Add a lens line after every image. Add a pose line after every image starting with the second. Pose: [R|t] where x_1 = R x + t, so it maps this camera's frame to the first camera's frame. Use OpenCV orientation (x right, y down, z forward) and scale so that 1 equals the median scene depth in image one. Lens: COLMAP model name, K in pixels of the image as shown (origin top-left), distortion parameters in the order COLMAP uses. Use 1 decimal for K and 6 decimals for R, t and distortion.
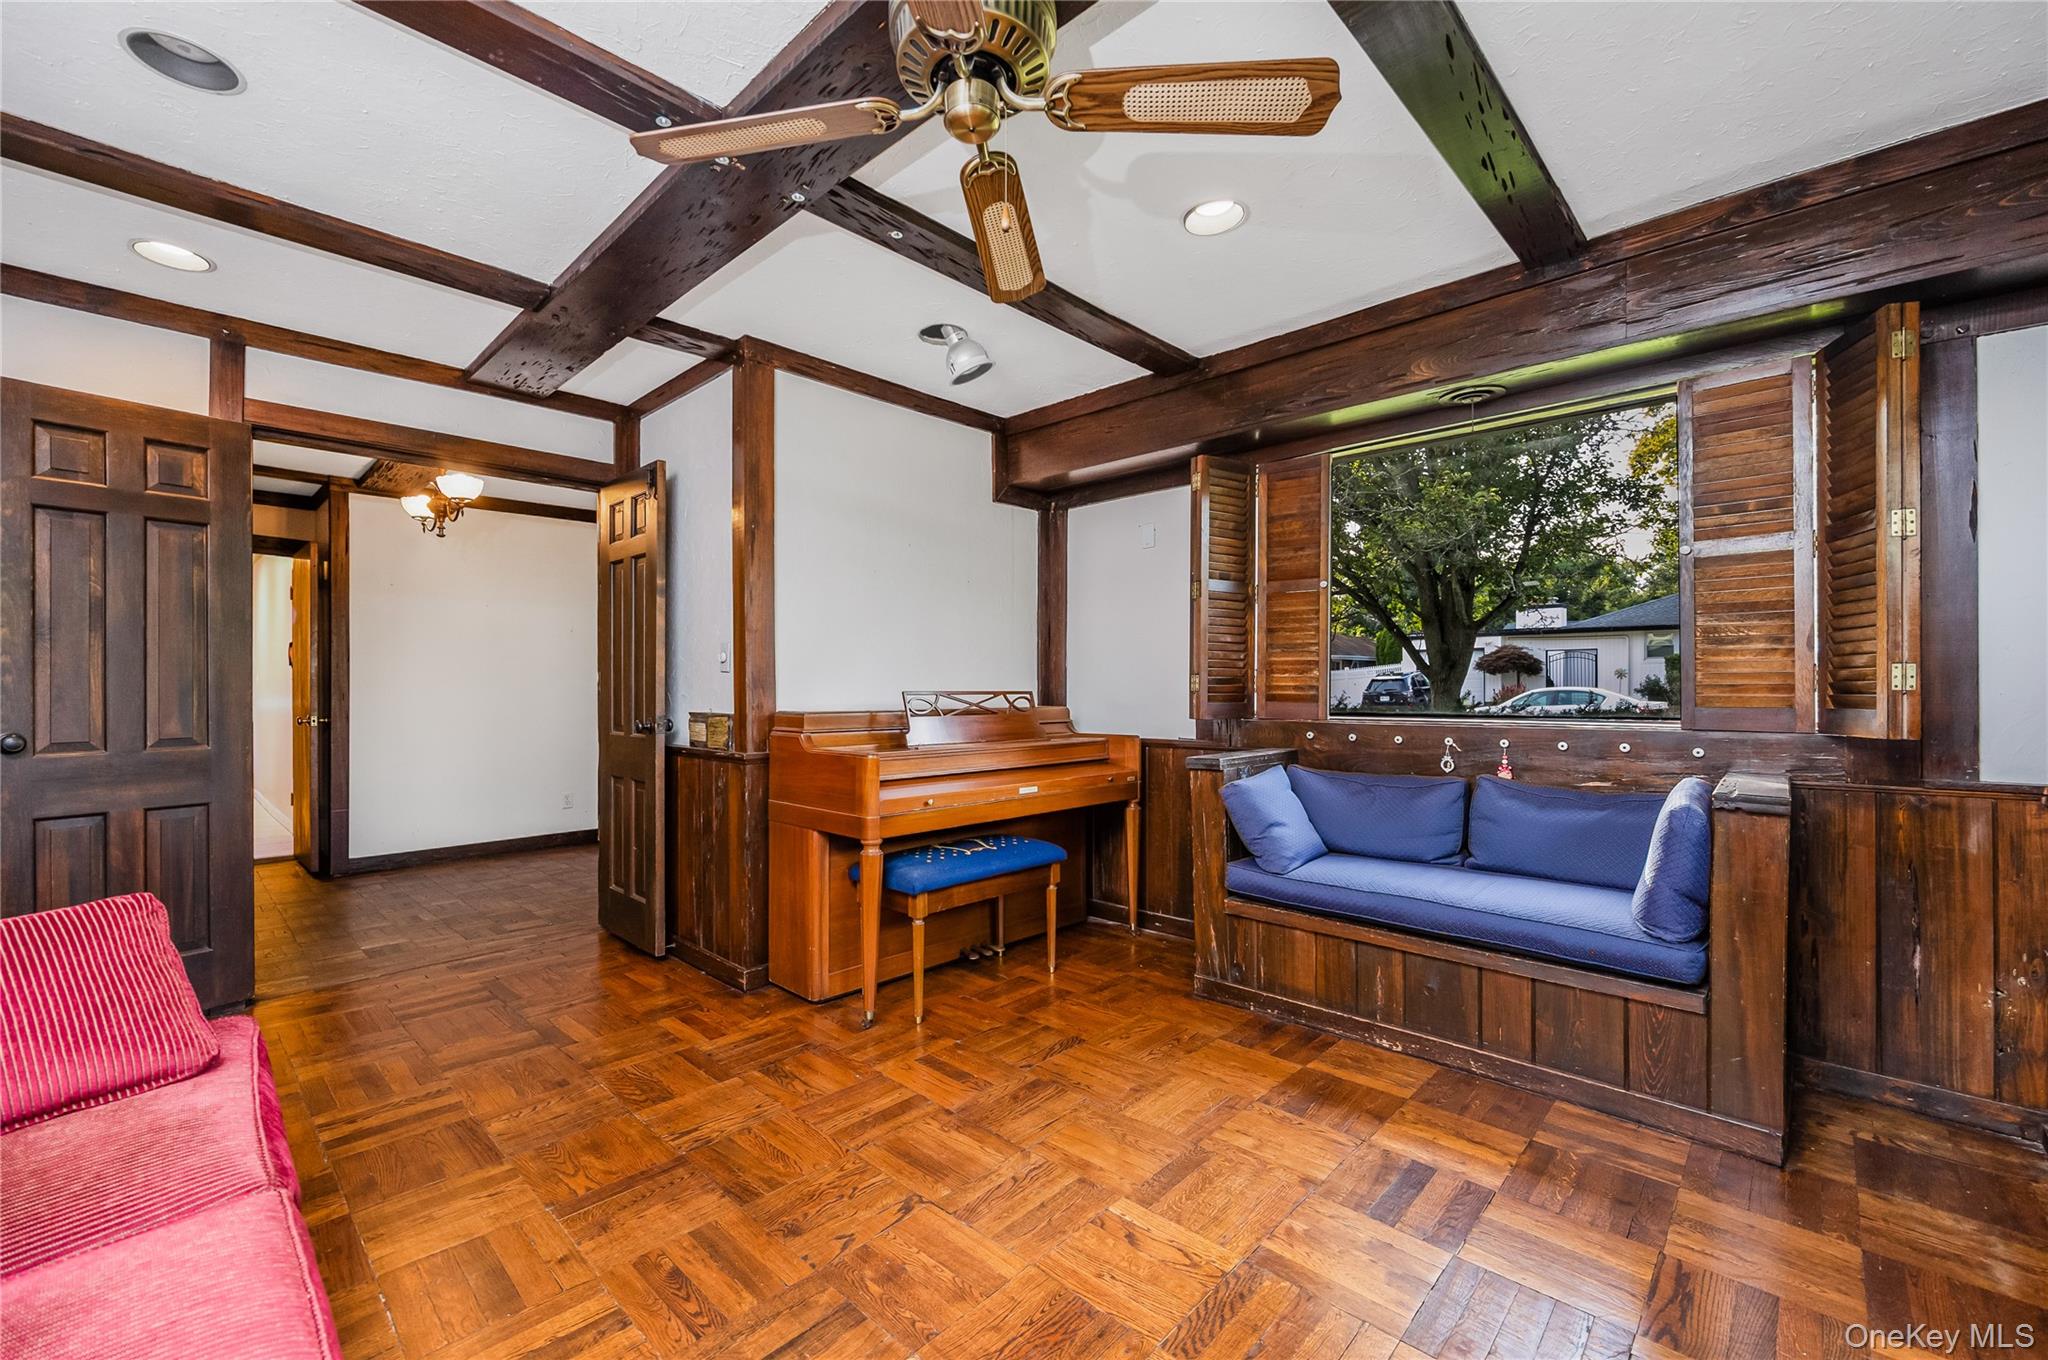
lens RADIAL K [[848.8, 0, 1024.0], [0, 848.8, 680.0], [0, 0, 1]] dist [-0.003555, 0.000039]
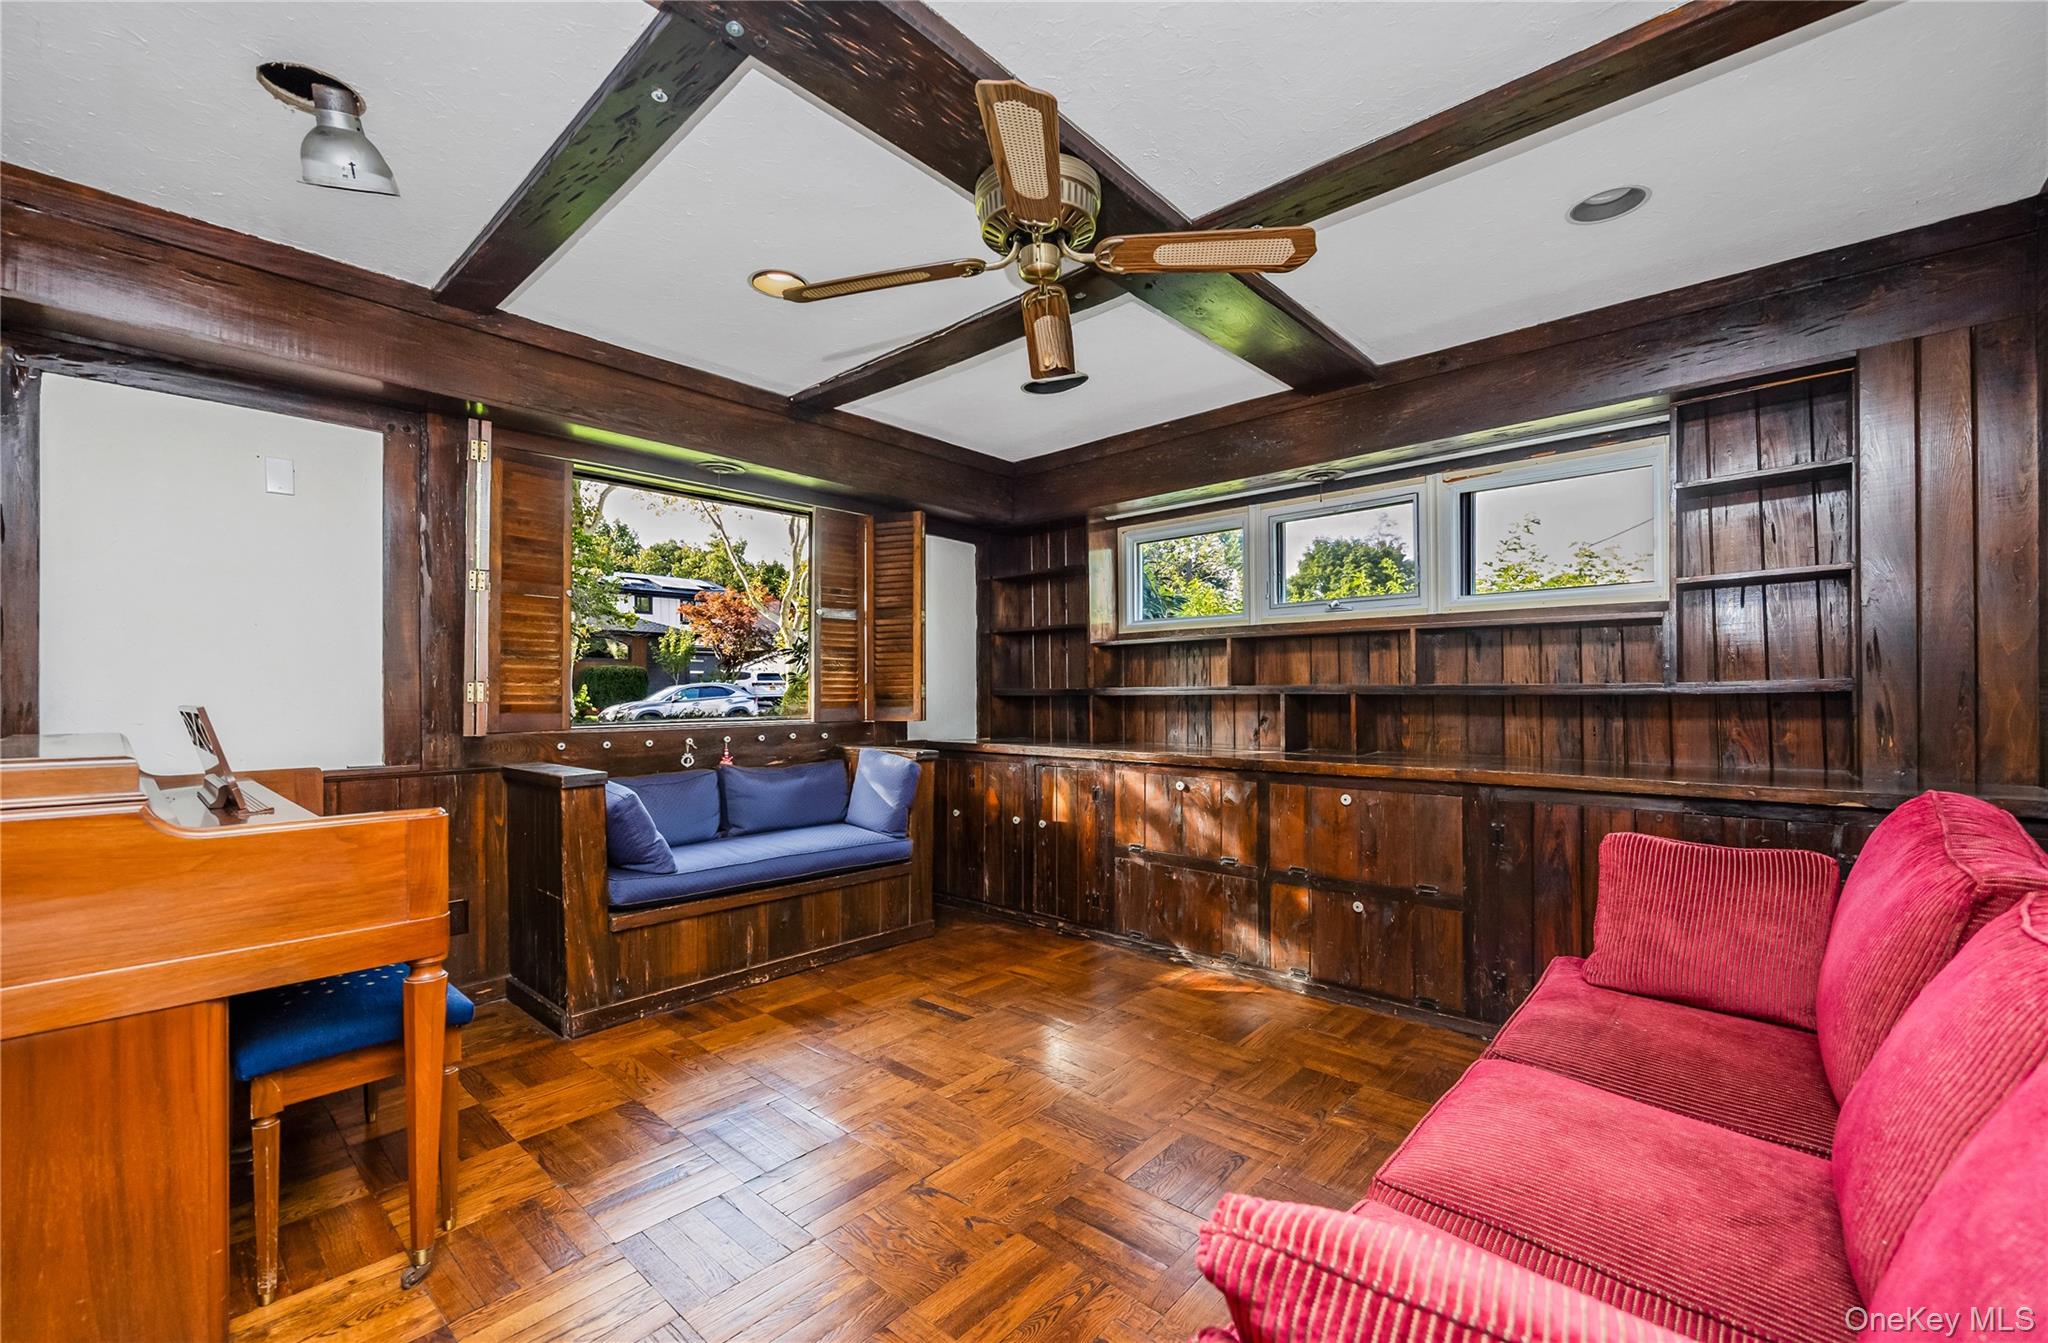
lens RADIAL K [[835.7, 0, 1033.9], [0, 835.7, 677.9], [0, 0, 1]] dist [0.000068, 0.000084]
pose [[-0.033311, 0.020318, 0.999239, -0.739015], [-0.005386, 0.999775, -0.020508, 0.003561], [-0.999431, -0.006065, -0.033194, 0.563081]]
